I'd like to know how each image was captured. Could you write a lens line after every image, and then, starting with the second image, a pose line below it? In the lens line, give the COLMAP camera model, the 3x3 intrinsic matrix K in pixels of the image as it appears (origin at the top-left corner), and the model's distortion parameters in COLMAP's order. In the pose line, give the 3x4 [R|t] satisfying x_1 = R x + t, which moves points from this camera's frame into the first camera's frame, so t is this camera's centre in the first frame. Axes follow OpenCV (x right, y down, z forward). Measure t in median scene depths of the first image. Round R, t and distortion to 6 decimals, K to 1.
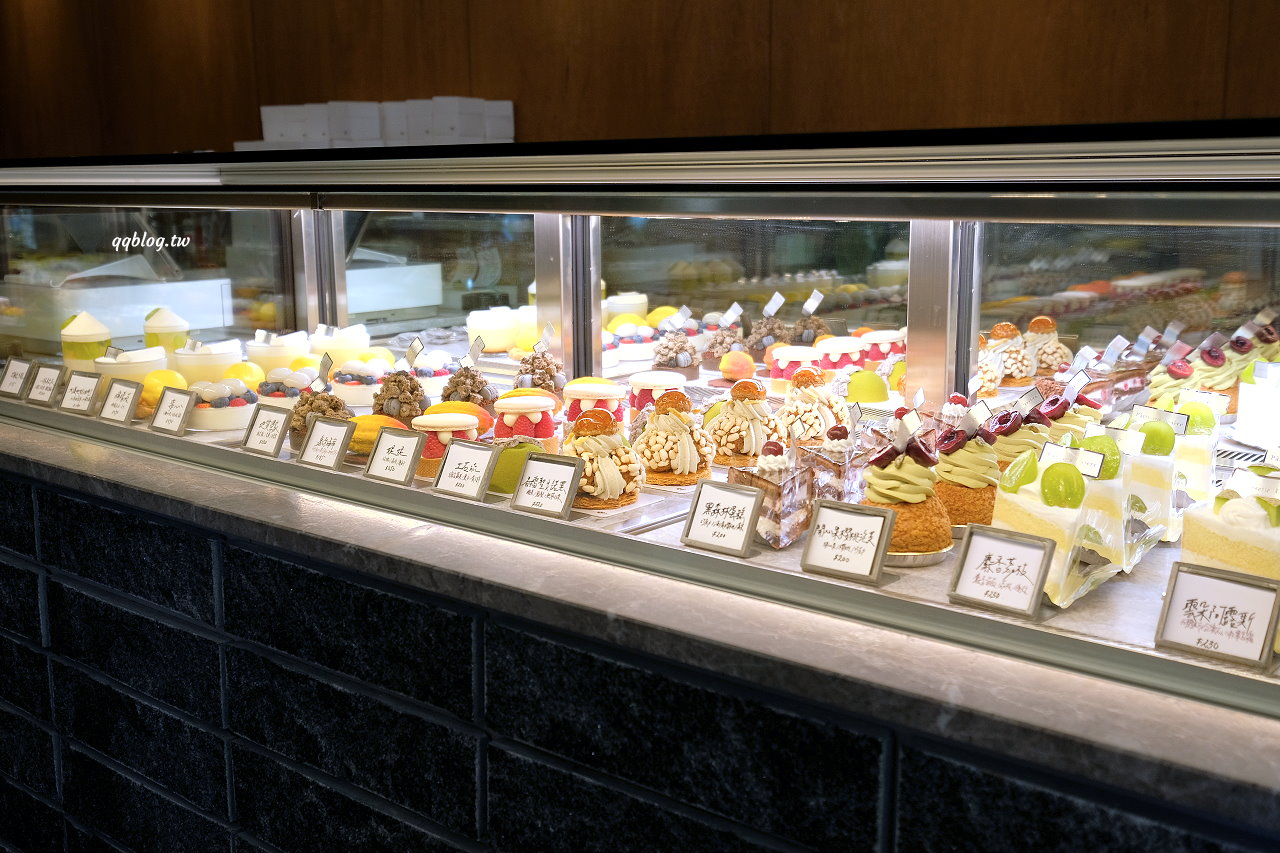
lens RADIAL K [[1328.0, 0, 637.3], [0, 1328.0, 425.7], [0, 0, 1]] dist [0.134065, 0.000000]
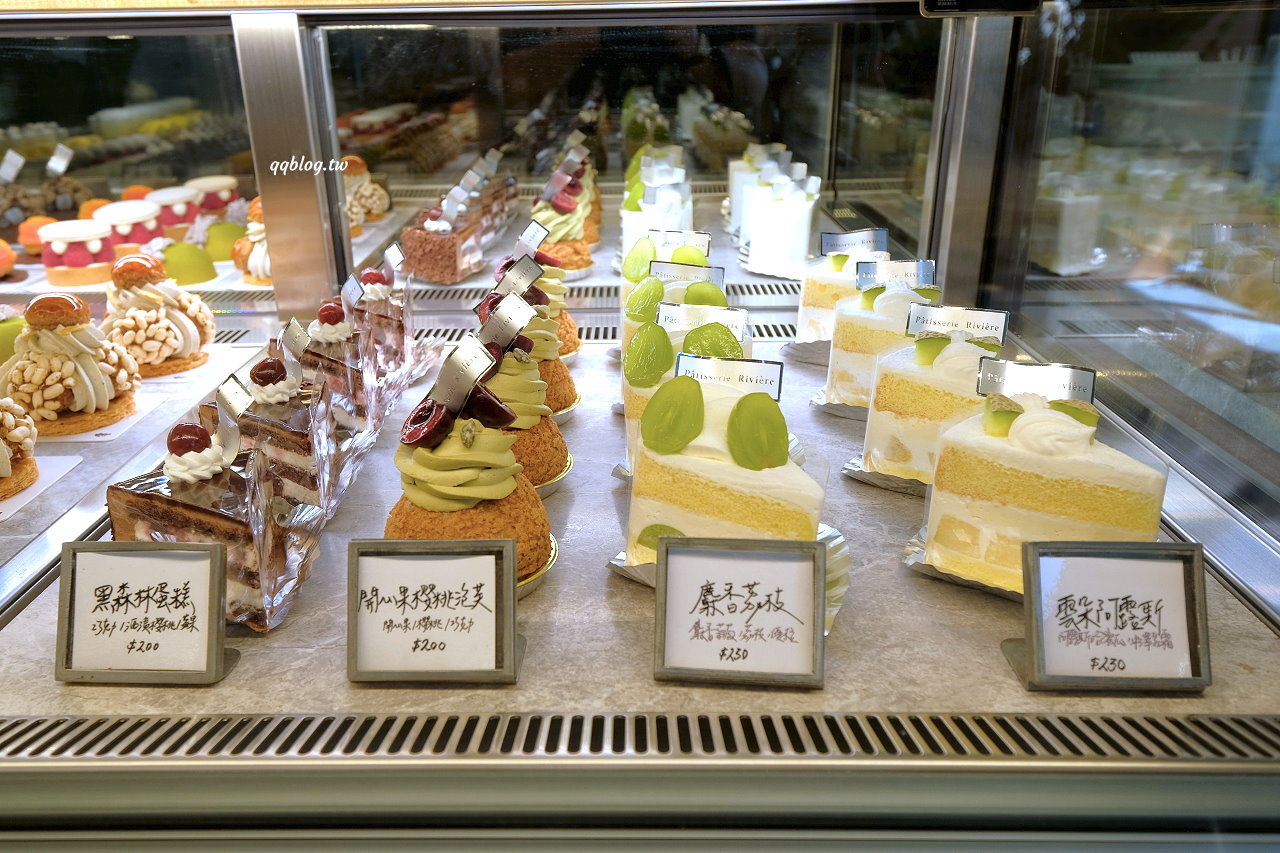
lens RADIAL K [[1027.3, 0, 633.7], [0, 1027.3, 433.4], [0, 0, 1]] dist [0.028235, 0.000841]
pose [[0.782077, -0.242252, 0.574169, 0.000826], [0.133806, 0.965139, 0.224951, -0.048283], [-0.608647, -0.099101, 0.787228, 0.475598]]
